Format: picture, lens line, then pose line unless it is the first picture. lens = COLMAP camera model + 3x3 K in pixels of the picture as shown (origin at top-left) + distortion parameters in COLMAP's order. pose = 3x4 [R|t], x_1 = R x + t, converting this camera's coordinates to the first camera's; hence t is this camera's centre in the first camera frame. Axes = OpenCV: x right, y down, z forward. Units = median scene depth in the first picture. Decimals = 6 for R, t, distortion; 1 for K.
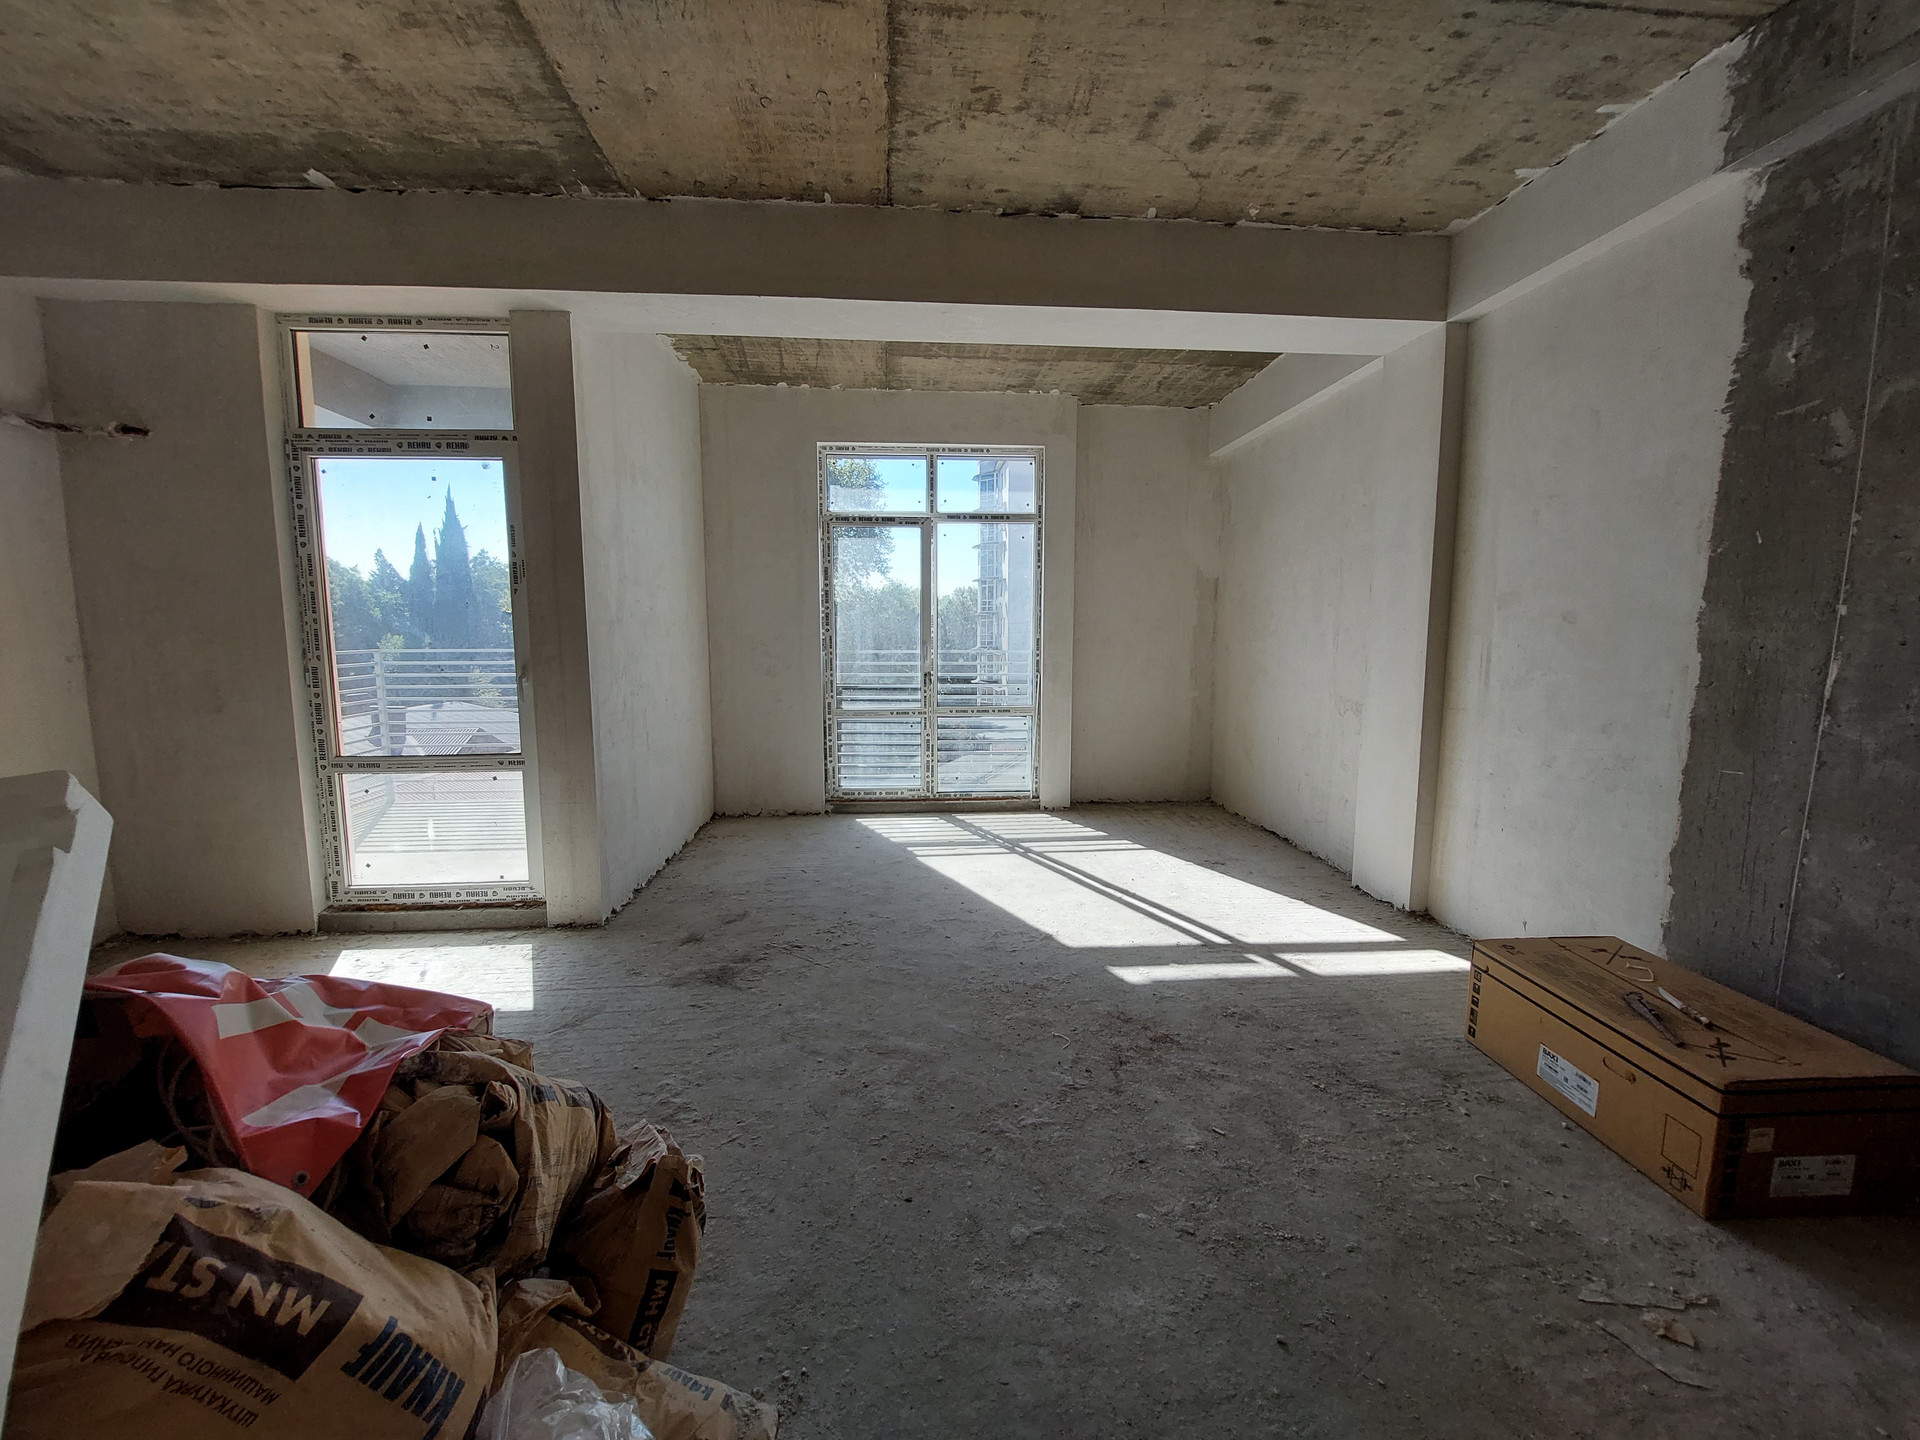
lens RADIAL K [[772.9, 0, 953.5], [0, 772.9, 714.7], [0, 0, 1]] dist [-0.010404, -0.000694]
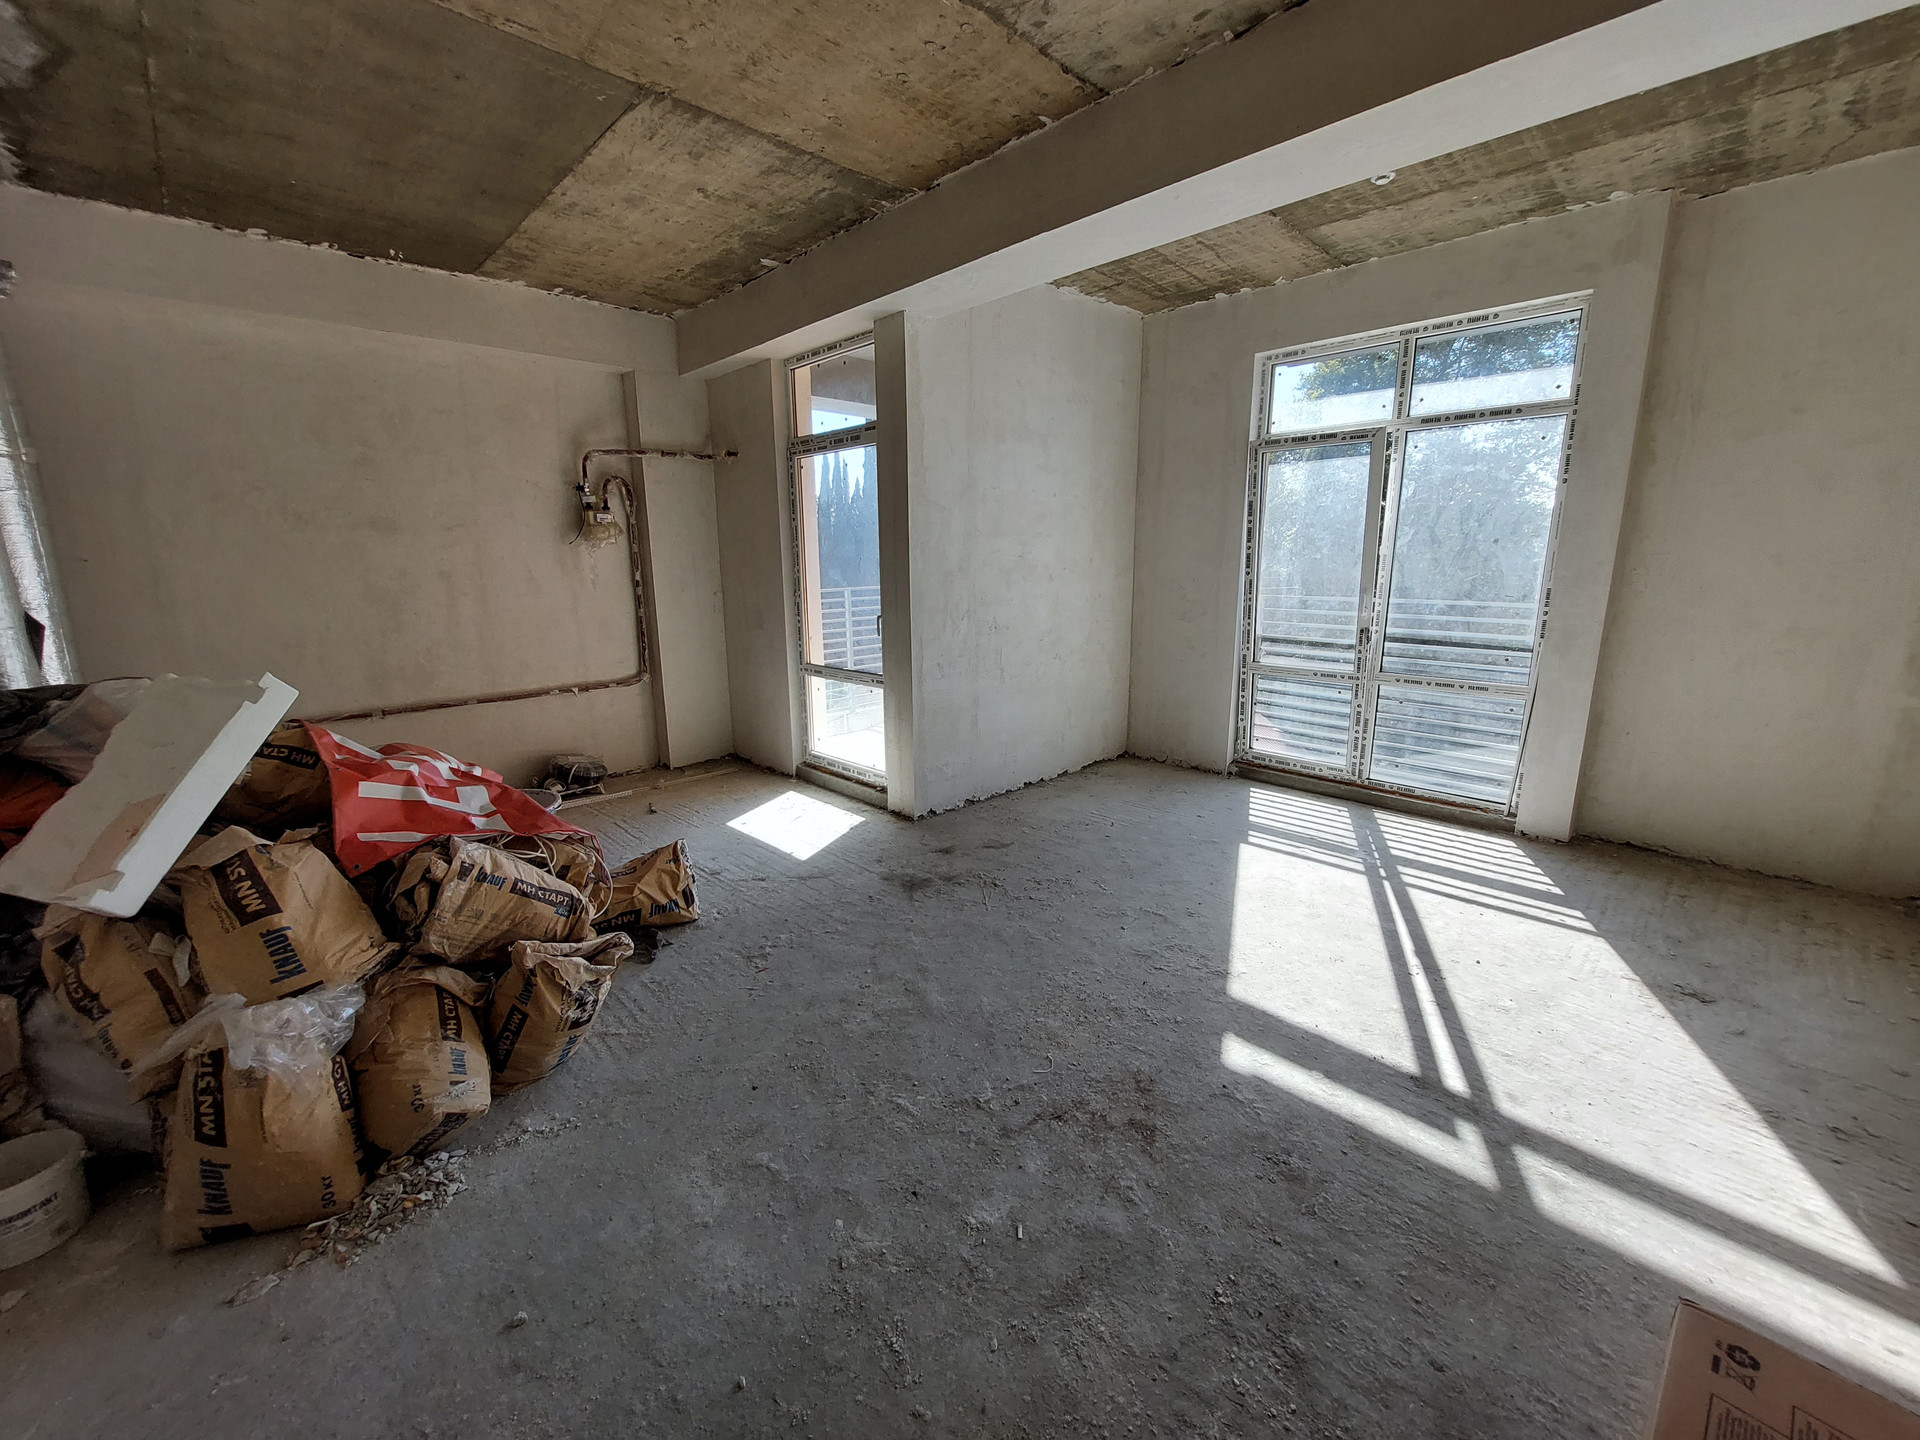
lens RADIAL K [[772.9, 0, 943.7], [0, 772.9, 716.1], [0, 0, 1]] dist [-0.010404, -0.000694]
pose [[0.624876, 0.154231, -0.765338, 0.503768], [-0.073998, 0.987580, 0.138600, -0.068727], [0.777209, -0.029974, 0.628528, 0.260102]]
